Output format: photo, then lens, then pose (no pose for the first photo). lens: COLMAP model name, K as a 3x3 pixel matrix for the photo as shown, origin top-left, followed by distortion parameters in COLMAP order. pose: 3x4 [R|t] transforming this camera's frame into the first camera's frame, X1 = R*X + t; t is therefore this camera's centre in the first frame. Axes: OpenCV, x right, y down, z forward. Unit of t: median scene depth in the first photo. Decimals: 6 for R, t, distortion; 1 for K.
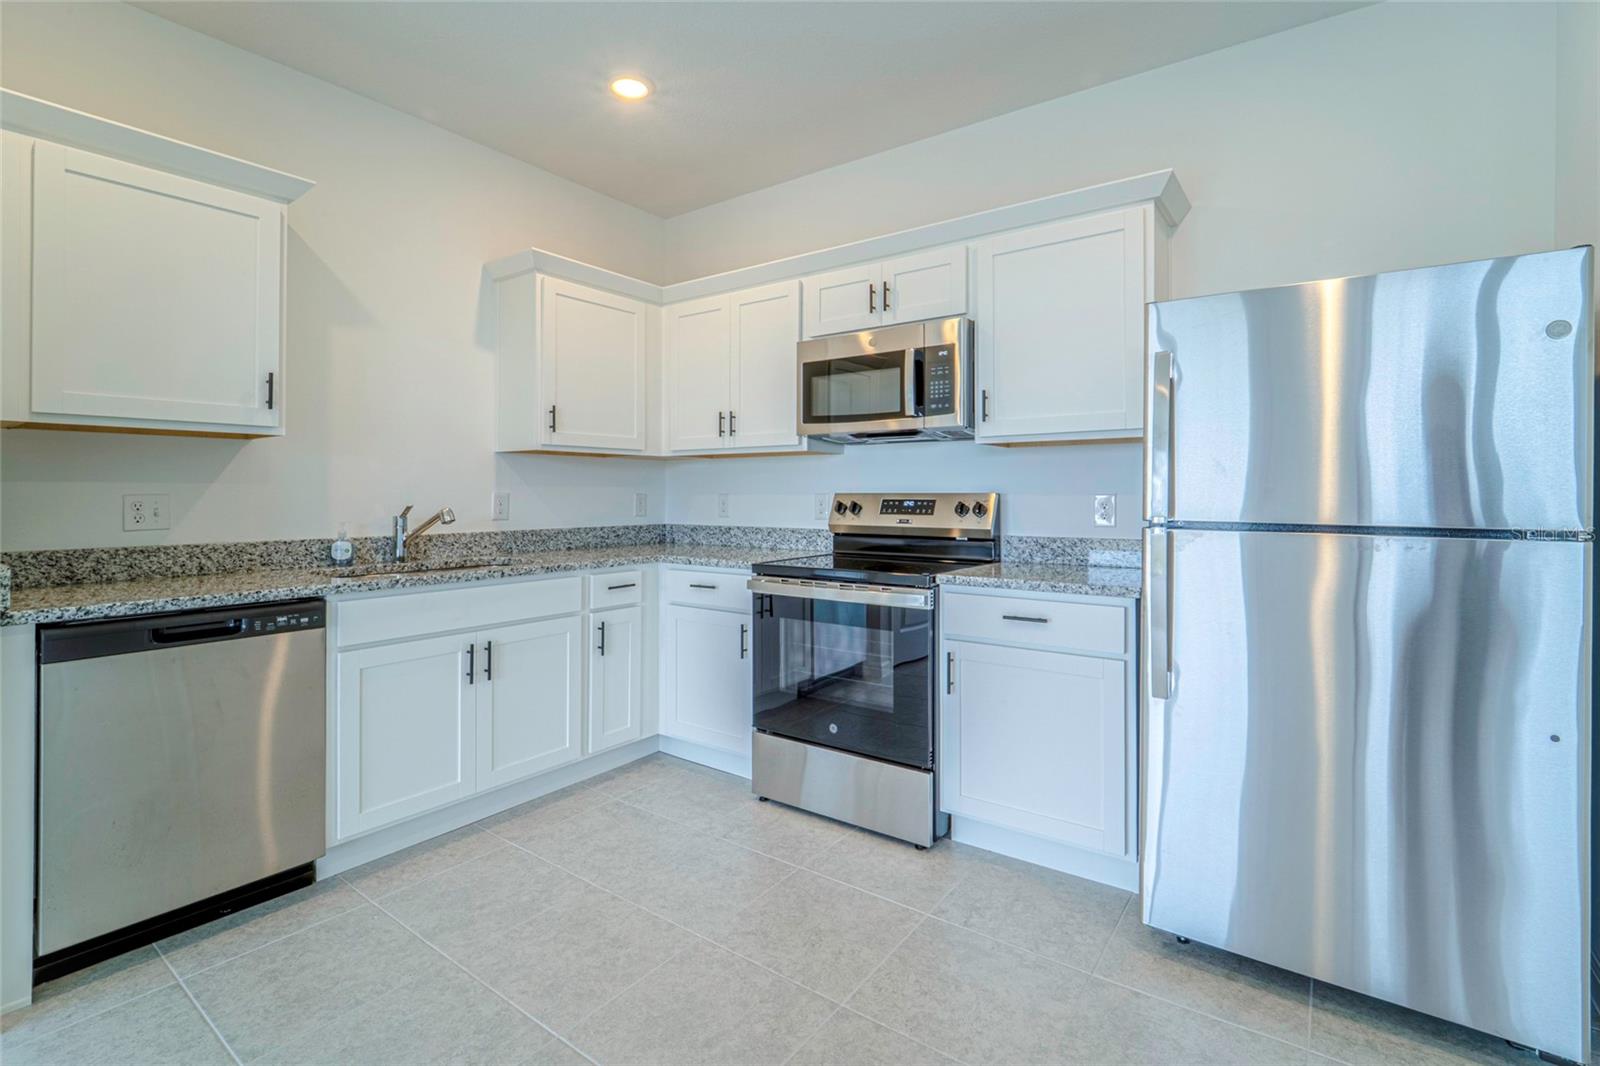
lens RADIAL K [[766.0, 0, 804.2], [0, 766.0, 499.5], [0, 0, 1]] dist [-0.017564, -0.000108]
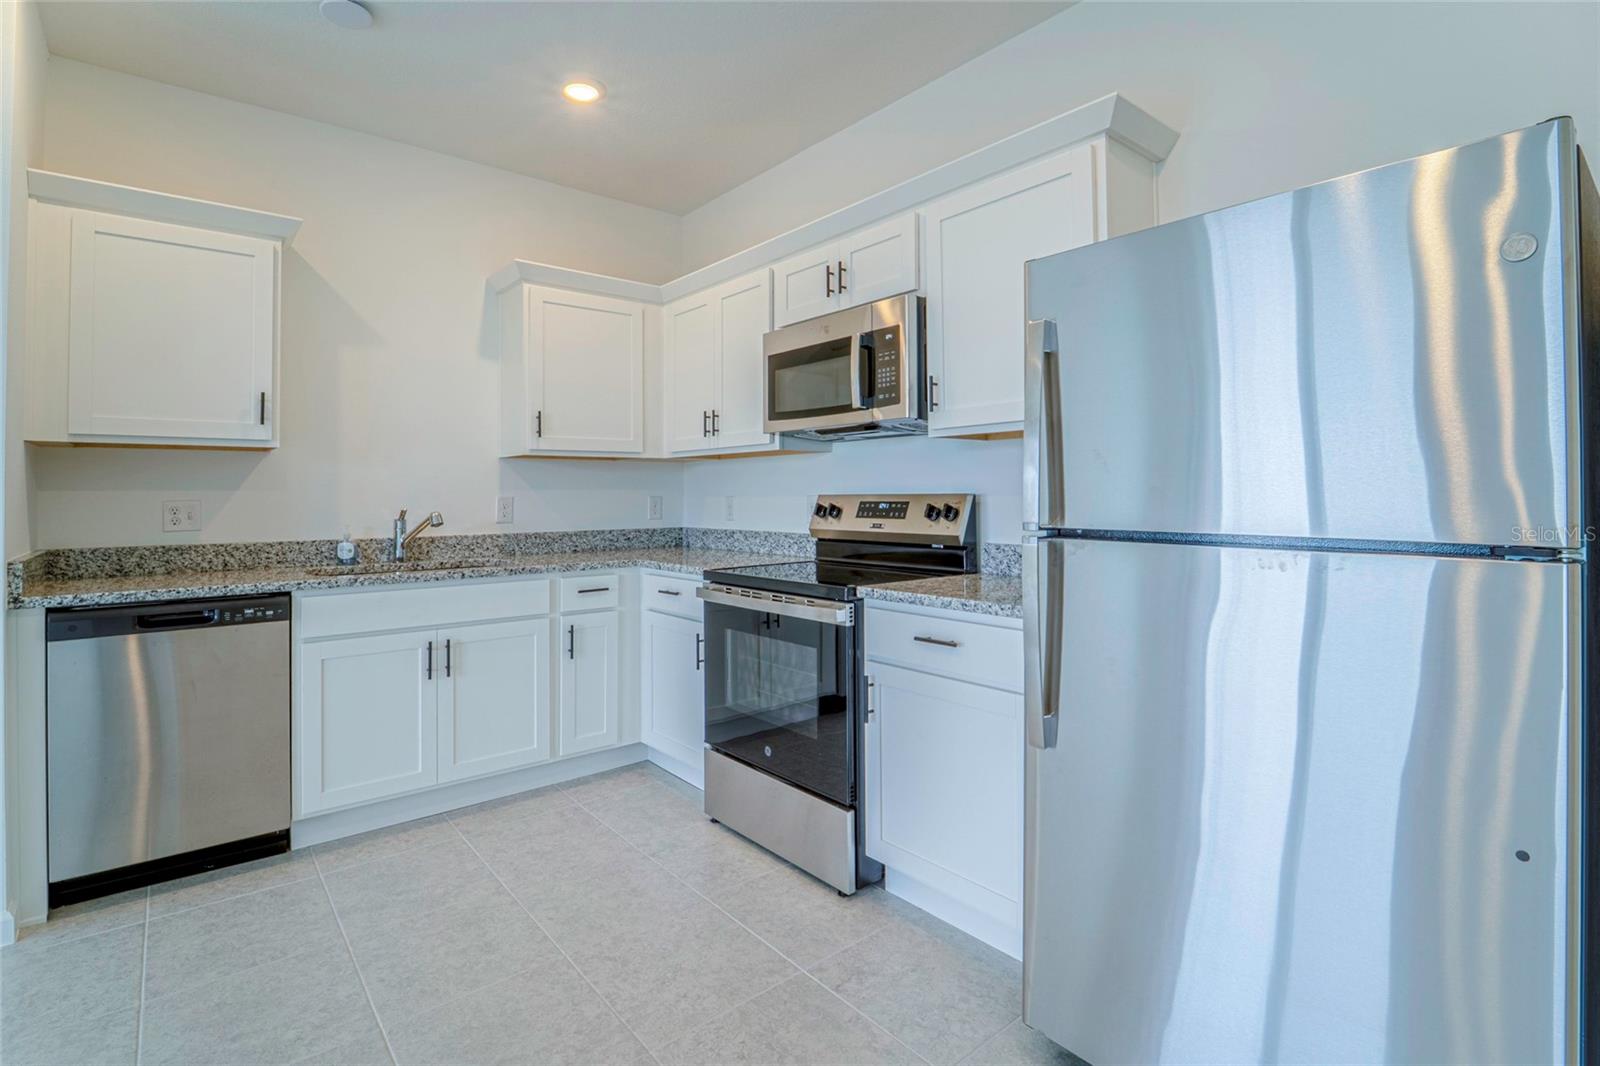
lens RADIAL K [[798.2, 0, 798.0], [0, 798.2, 491.5], [0, 0, 1]] dist [-0.022470, -0.000526]
pose [[0.959681, -0.008219, -0.280971, 0.325398], [0.005158, 0.999919, -0.011630, -0.001336], [0.281044, 0.009712, 0.959646, 0.083820]]
